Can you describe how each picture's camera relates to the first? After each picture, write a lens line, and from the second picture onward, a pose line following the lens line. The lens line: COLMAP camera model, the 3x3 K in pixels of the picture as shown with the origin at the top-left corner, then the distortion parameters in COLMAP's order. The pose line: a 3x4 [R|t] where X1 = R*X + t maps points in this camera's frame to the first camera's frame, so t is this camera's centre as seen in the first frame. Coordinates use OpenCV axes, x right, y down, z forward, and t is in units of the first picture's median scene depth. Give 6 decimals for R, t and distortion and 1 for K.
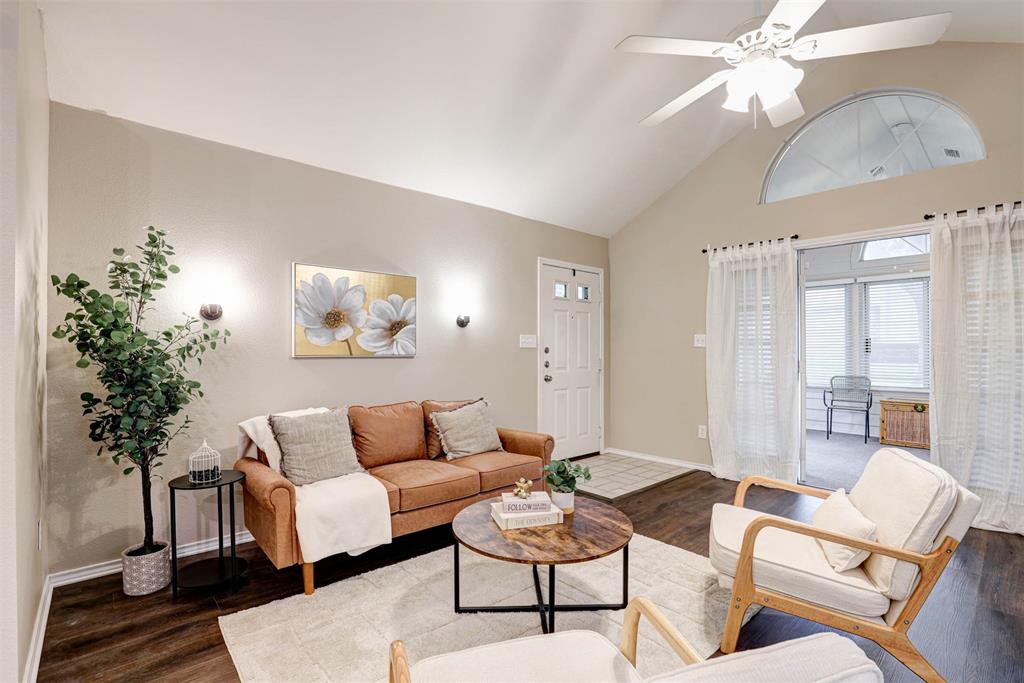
lens RADIAL K [[470.1, 0, 519.6], [0, 470.1, 343.1], [0, 0, 1]] dist [-0.028538, 0.000838]
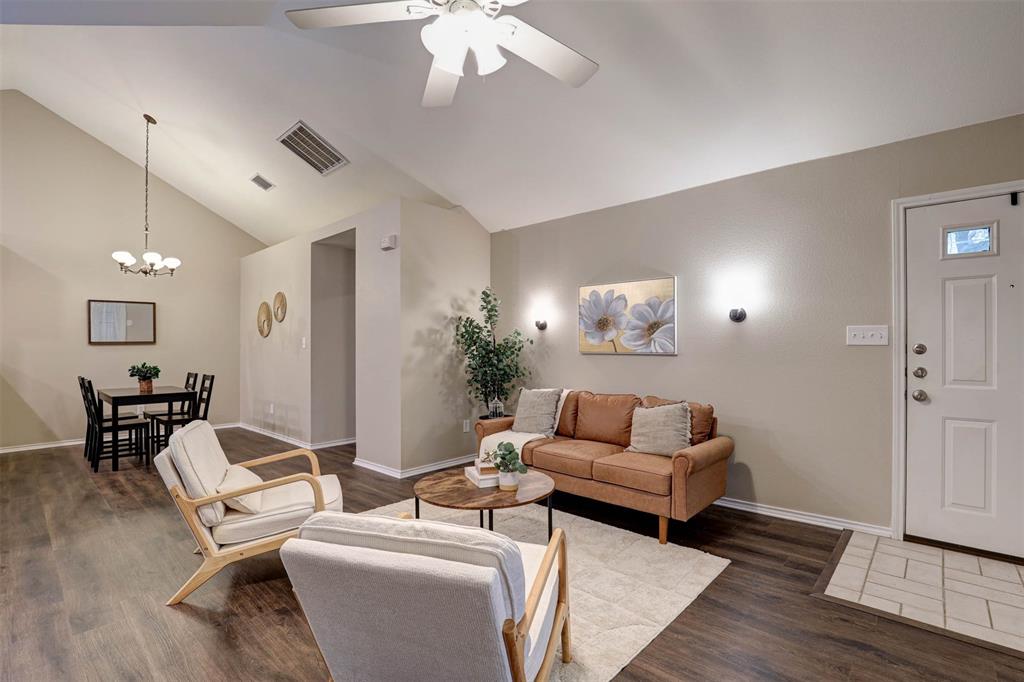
lens RADIAL K [[470.1, 0, 515.1], [0, 470.1, 342.0], [0, 0, 1]] dist [-0.028538, 0.000838]
pose [[0.104096, -0.012914, -0.994483, 0.818154], [0.012797, 0.999850, -0.011644, 0.008835], [0.994485, -0.011514, 0.104246, 0.592709]]
